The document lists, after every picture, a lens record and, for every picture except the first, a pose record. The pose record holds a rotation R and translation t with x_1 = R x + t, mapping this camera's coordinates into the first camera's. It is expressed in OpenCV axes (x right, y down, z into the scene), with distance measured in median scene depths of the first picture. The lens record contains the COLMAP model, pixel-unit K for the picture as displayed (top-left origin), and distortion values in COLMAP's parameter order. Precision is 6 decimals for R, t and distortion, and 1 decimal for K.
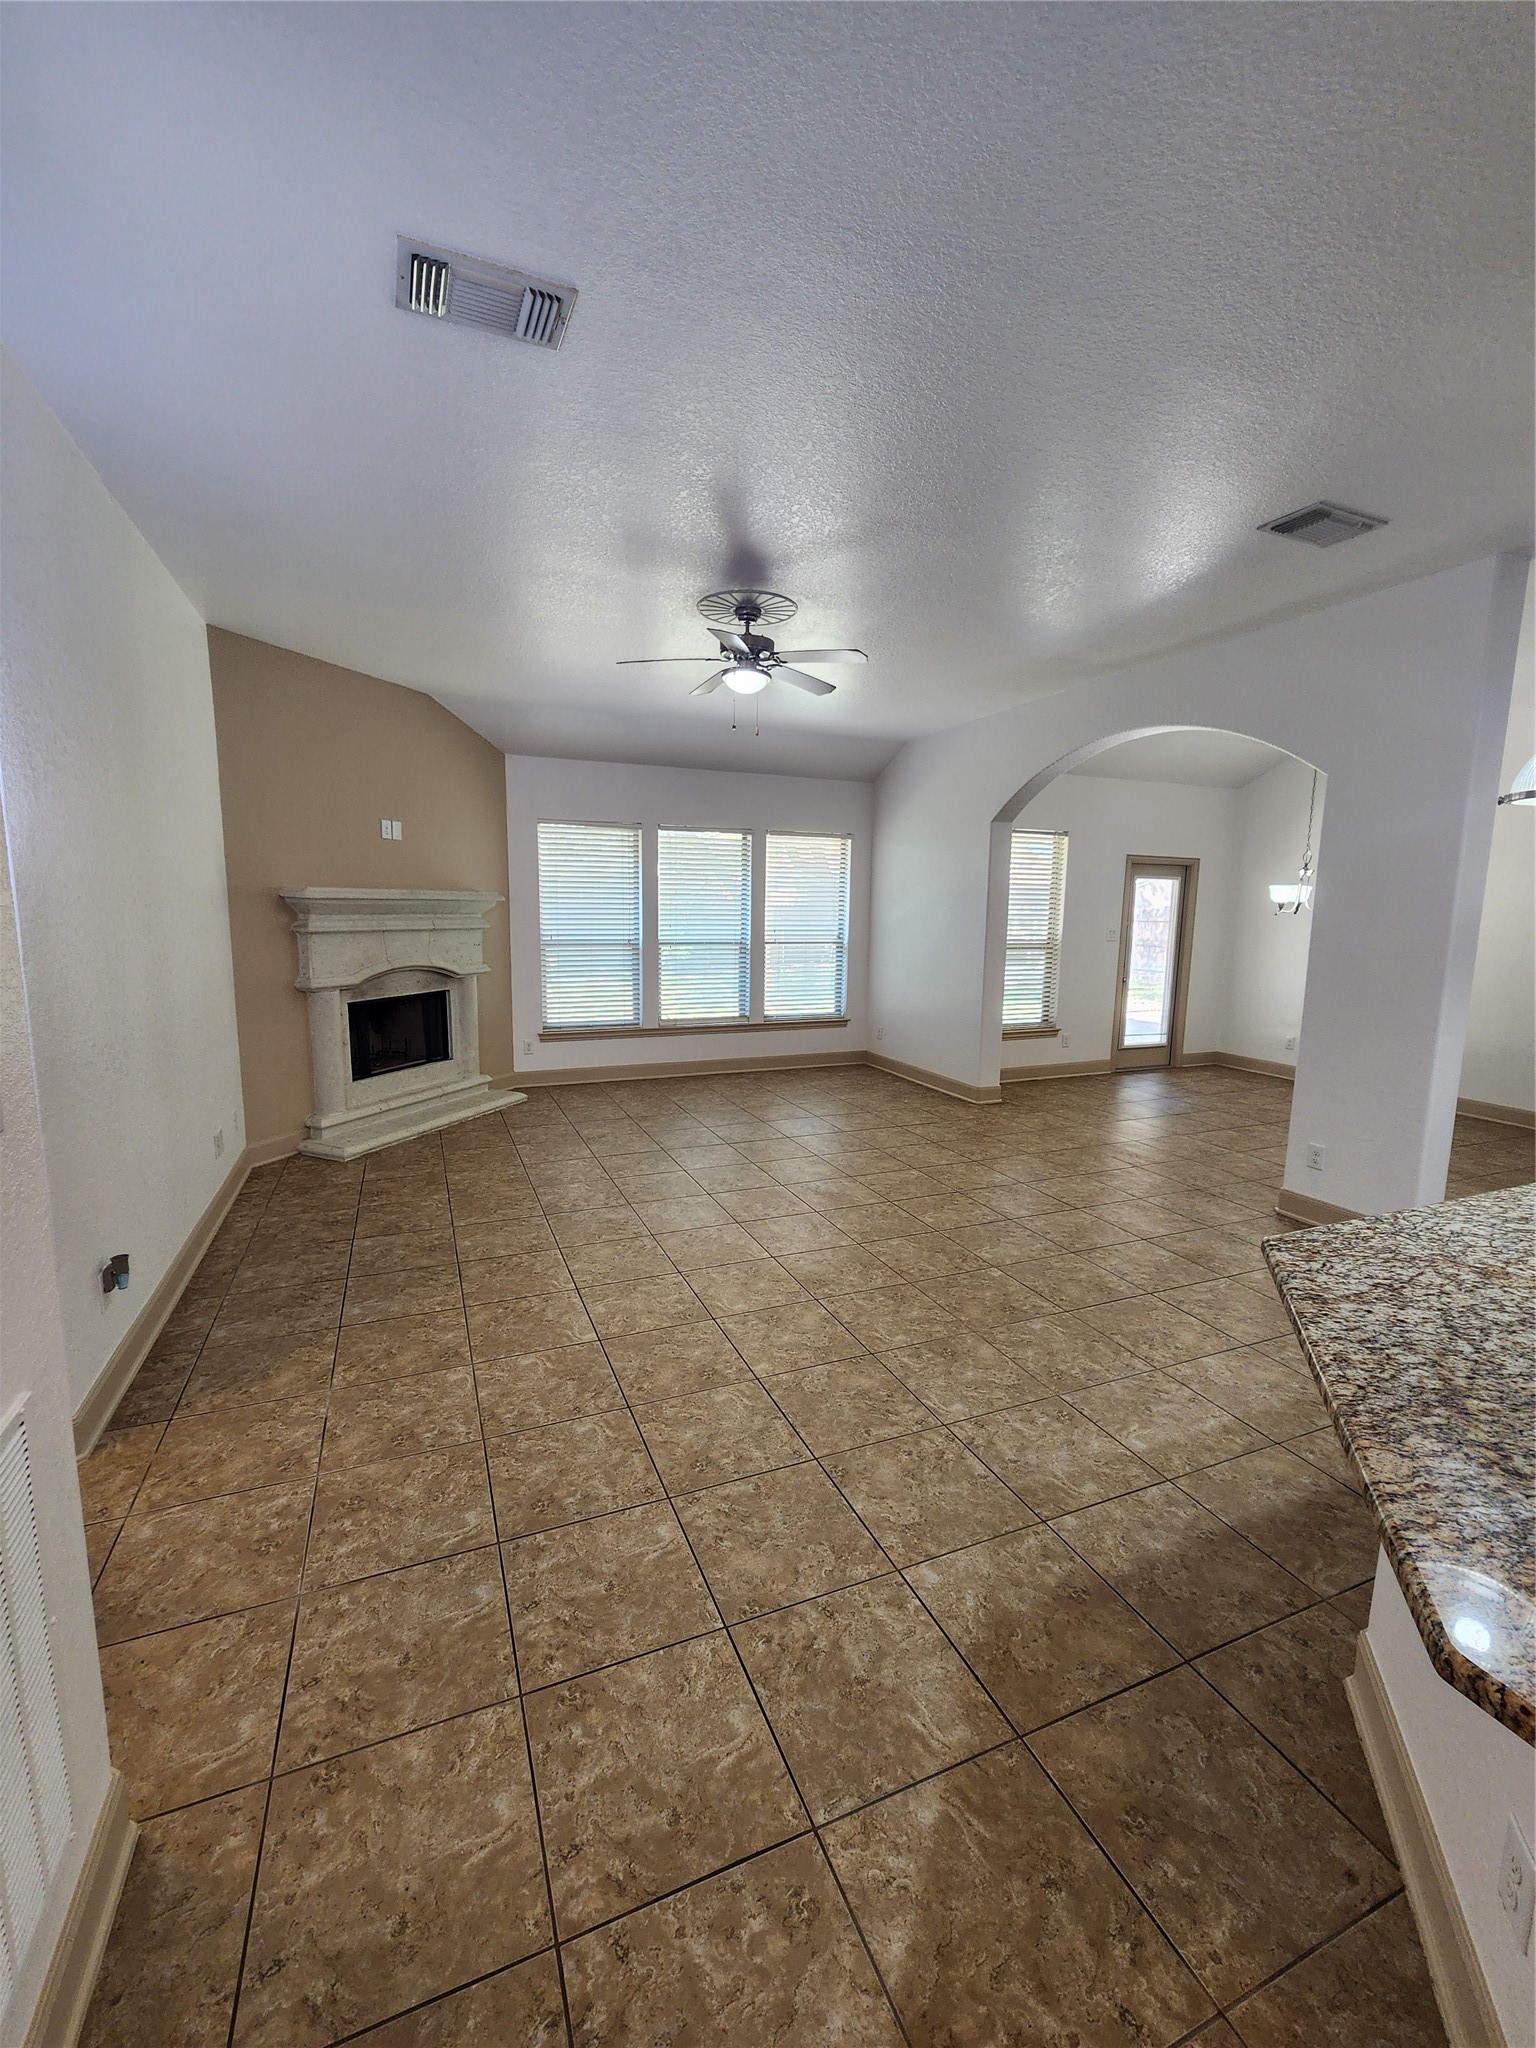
lens RADIAL K [[836.4, 0, 757.9], [0, 836.4, 1021.4], [0, 0, 1]] dist [-0.000876, -0.000037]
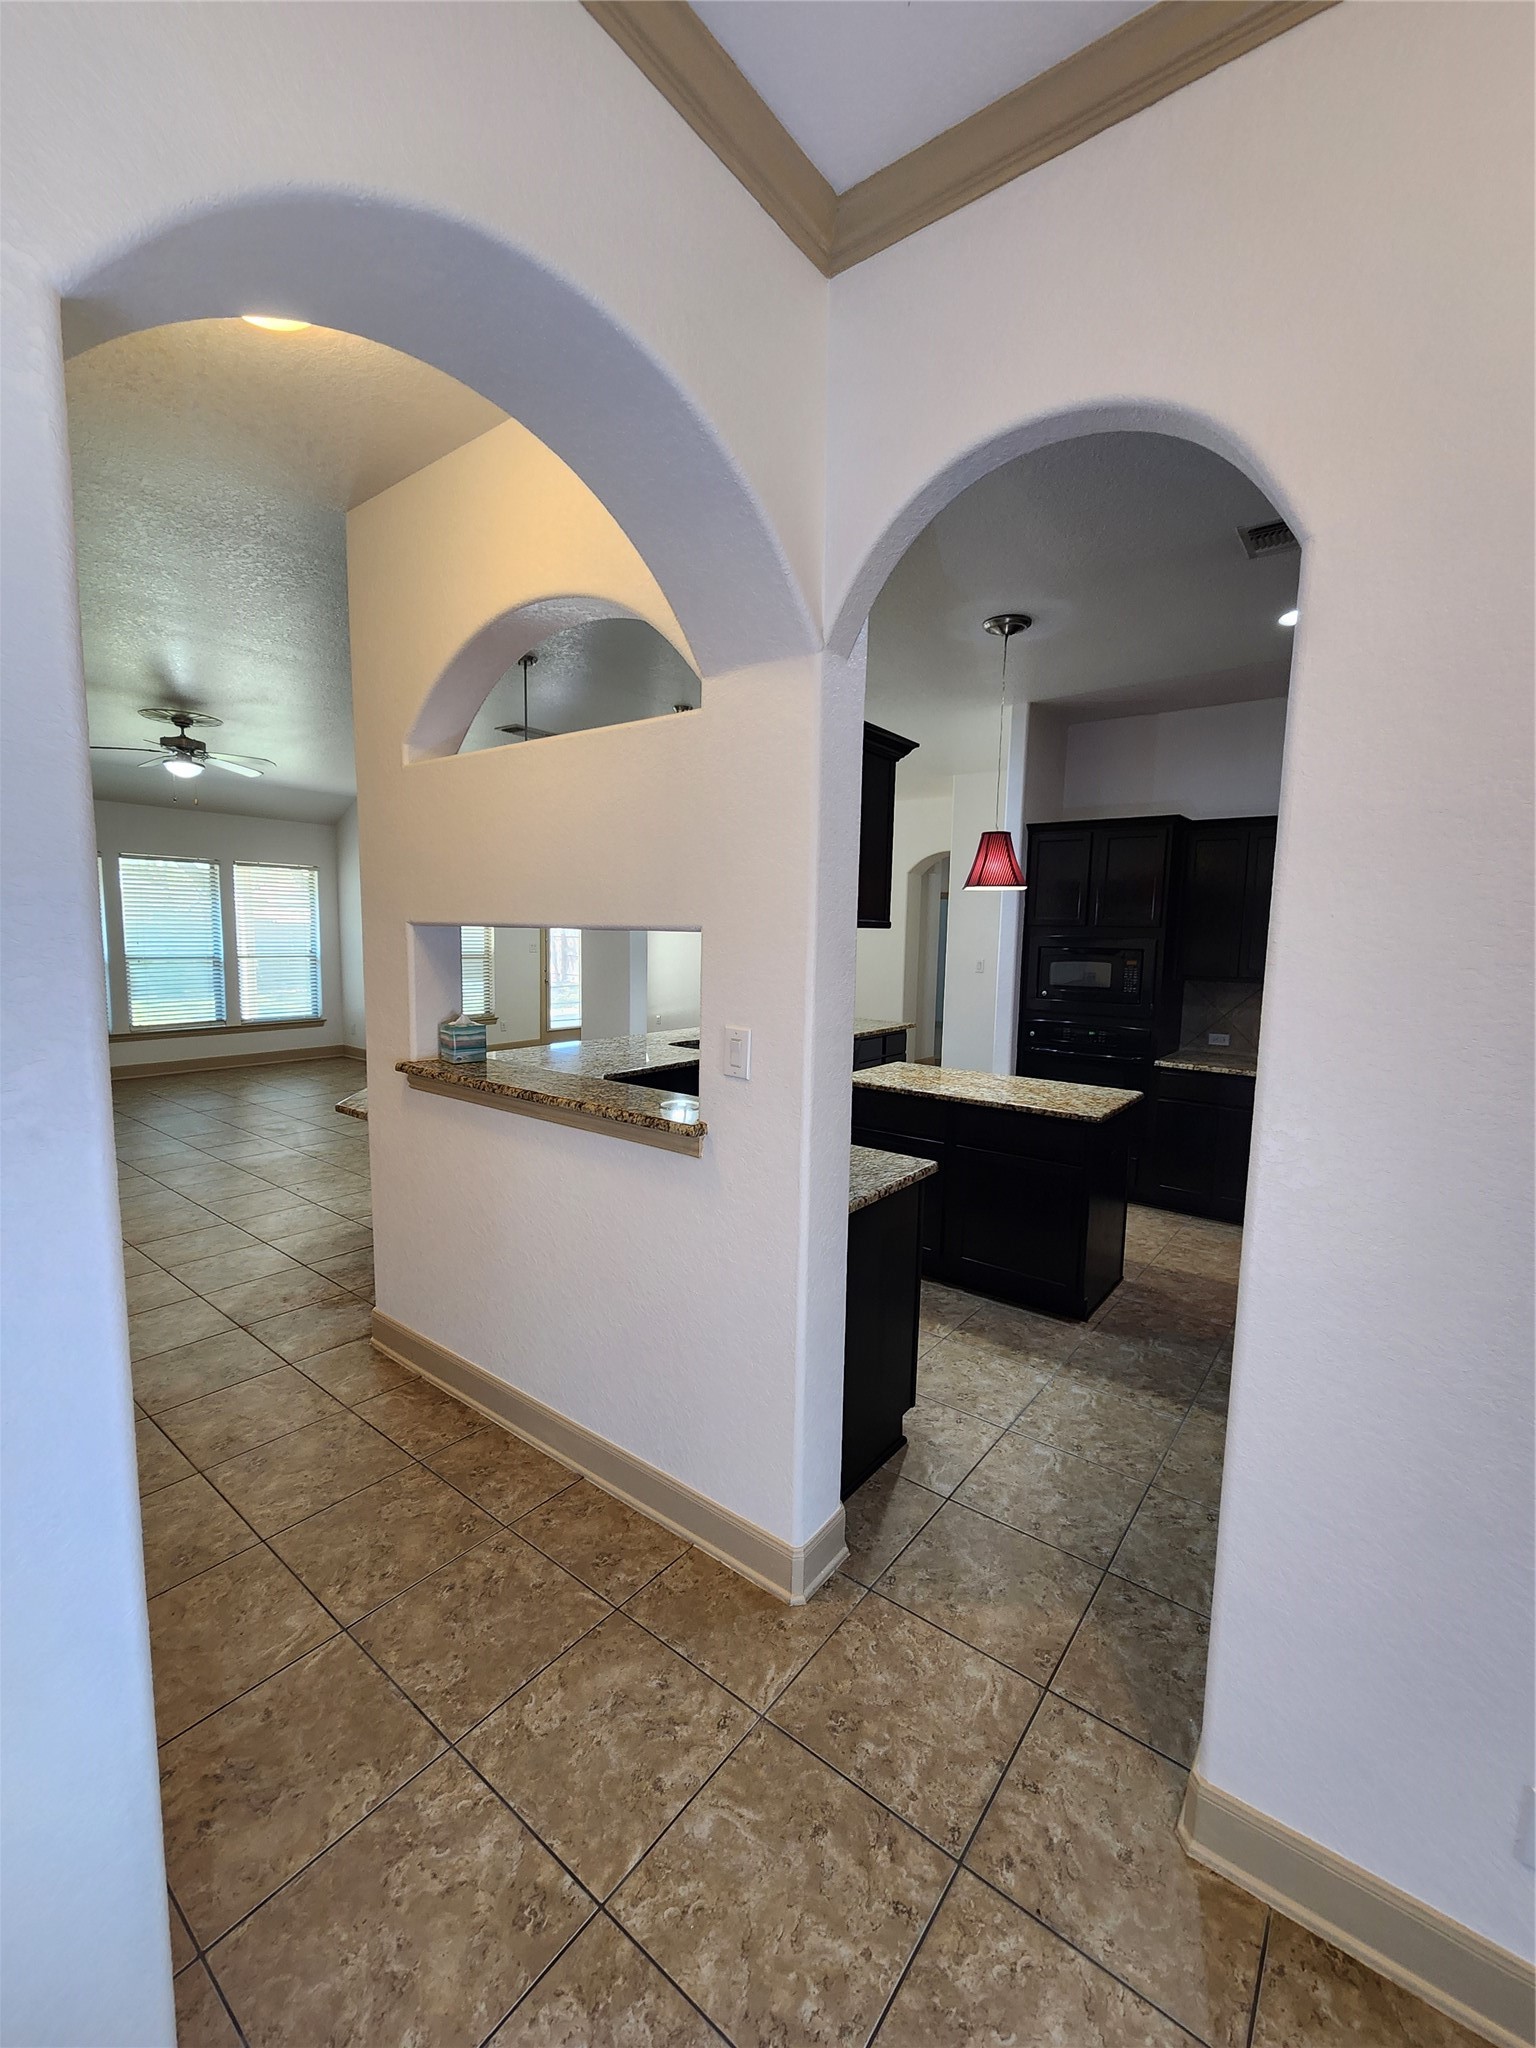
lens RADIAL K [[836.4, 0, 760.3], [0, 836.4, 1015.5], [0, 0, 1]] dist [-0.000876, -0.000037]
pose [[0.867923, -0.048000, 0.494375, 0.066310], [0.064142, 0.997817, -0.015726, 0.058276], [-0.492540, 0.045359, 0.869107, -0.411277]]
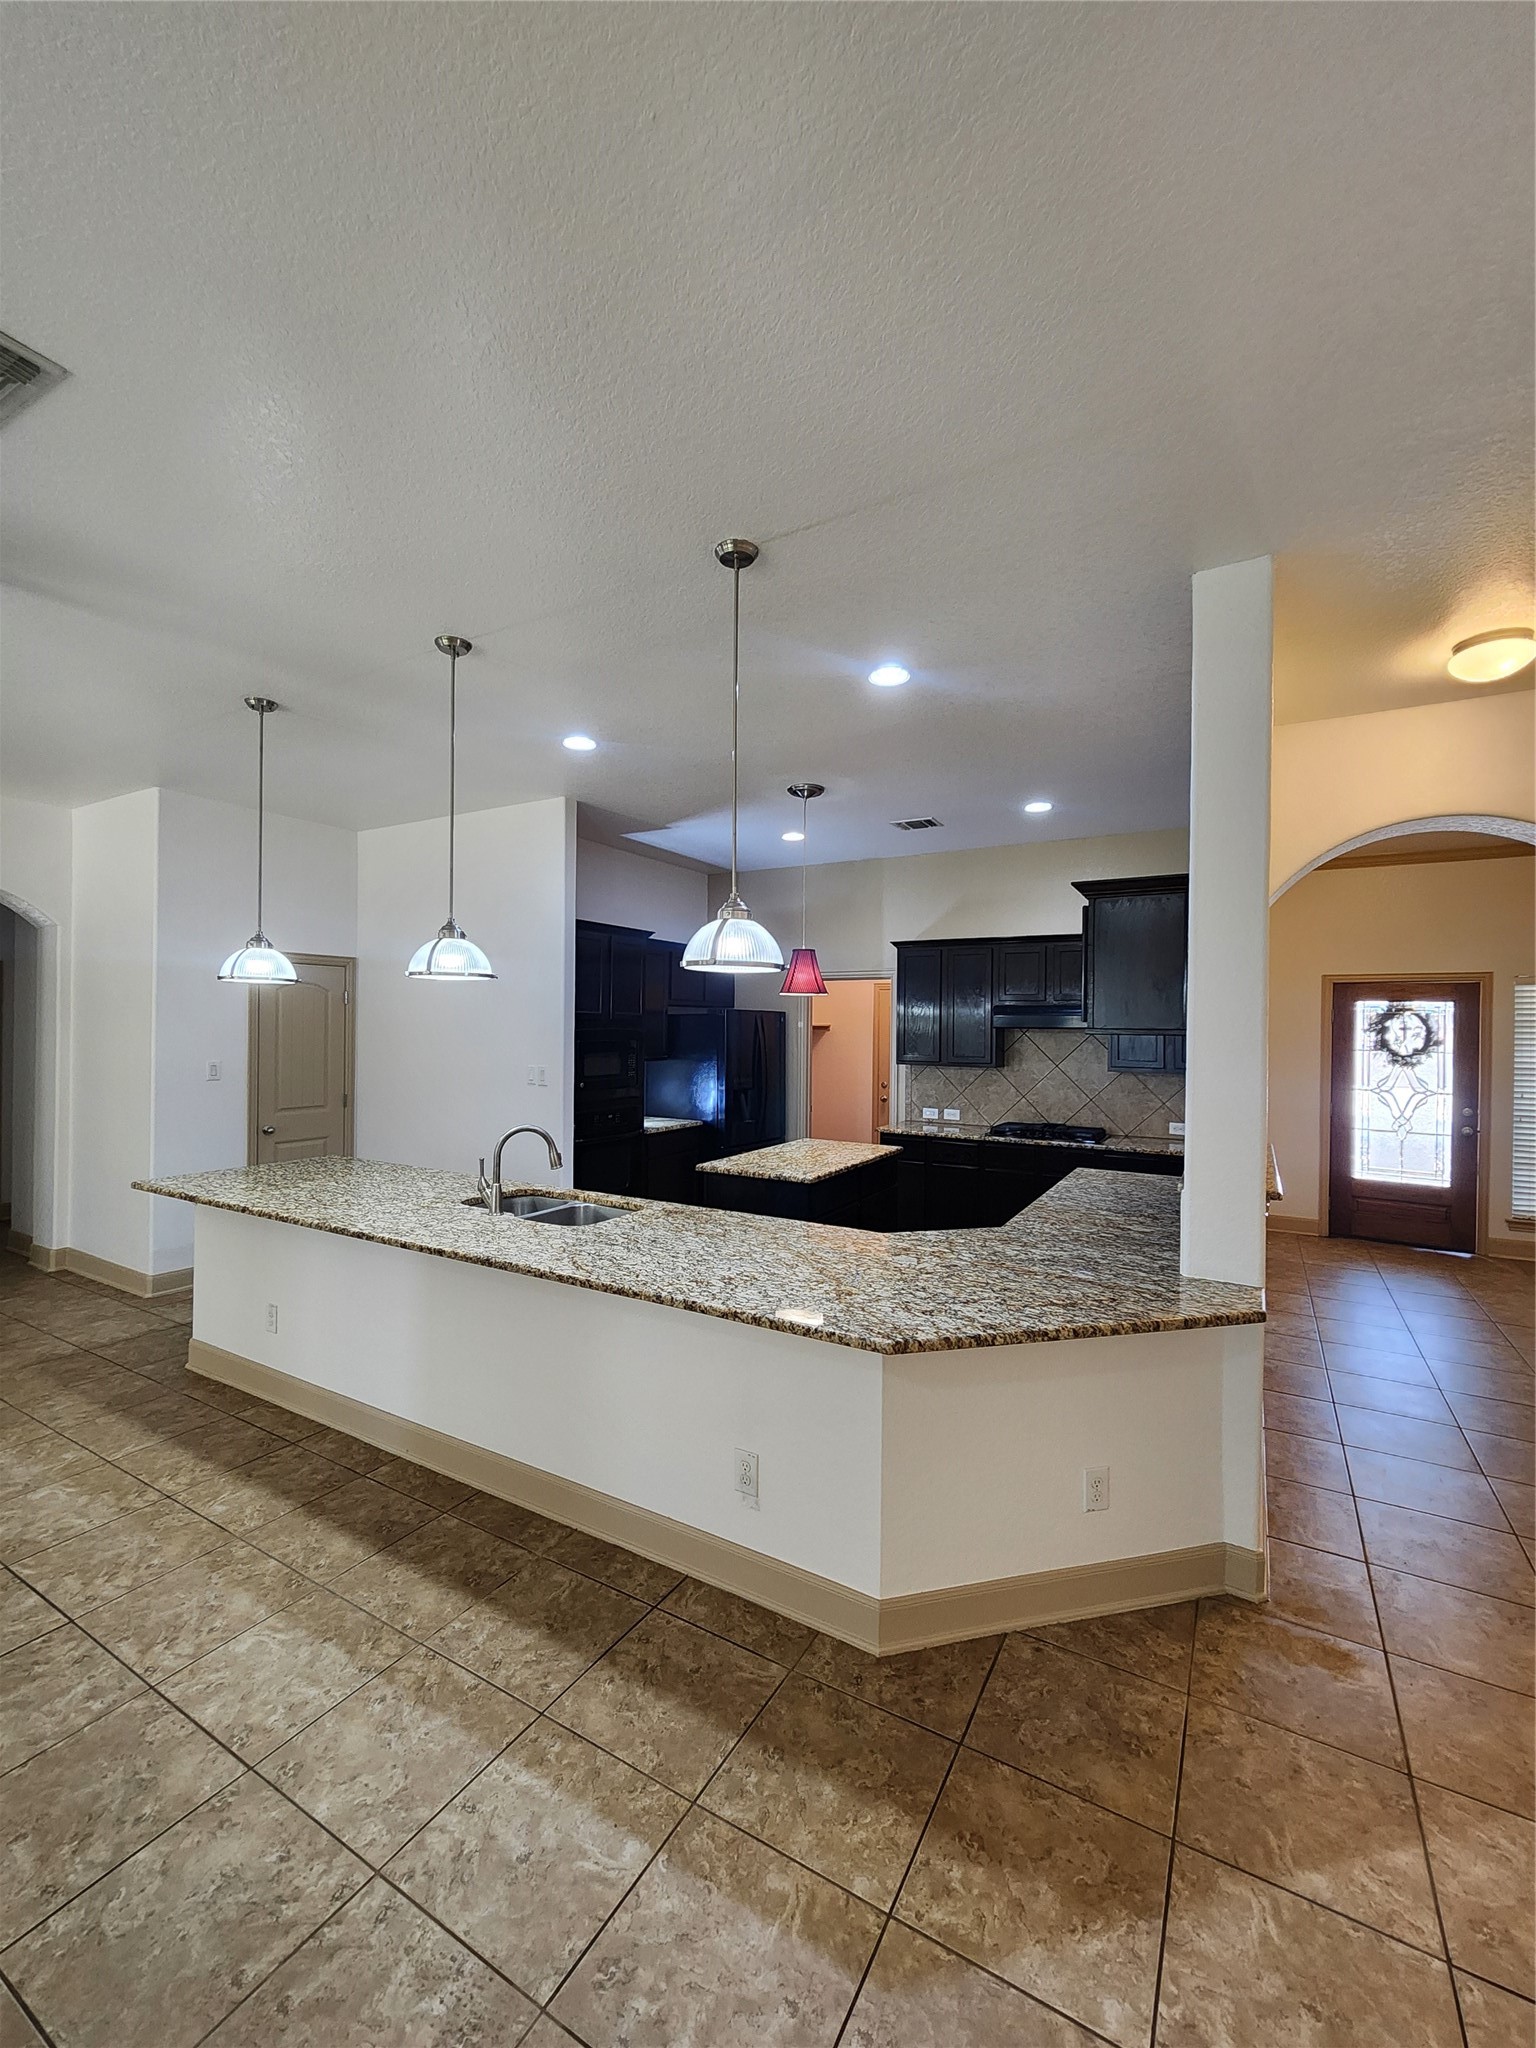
lens RADIAL K [[836.4, 0, 765.1], [0, 836.4, 1029.7], [0, 0, 1]] dist [-0.000876, -0.000037]
pose [[-0.599308, -0.023364, 0.800177, -0.175887], [0.095520, 0.990345, 0.100459, -0.277079], [-0.794799, 0.136639, -0.591290, 1.686699]]
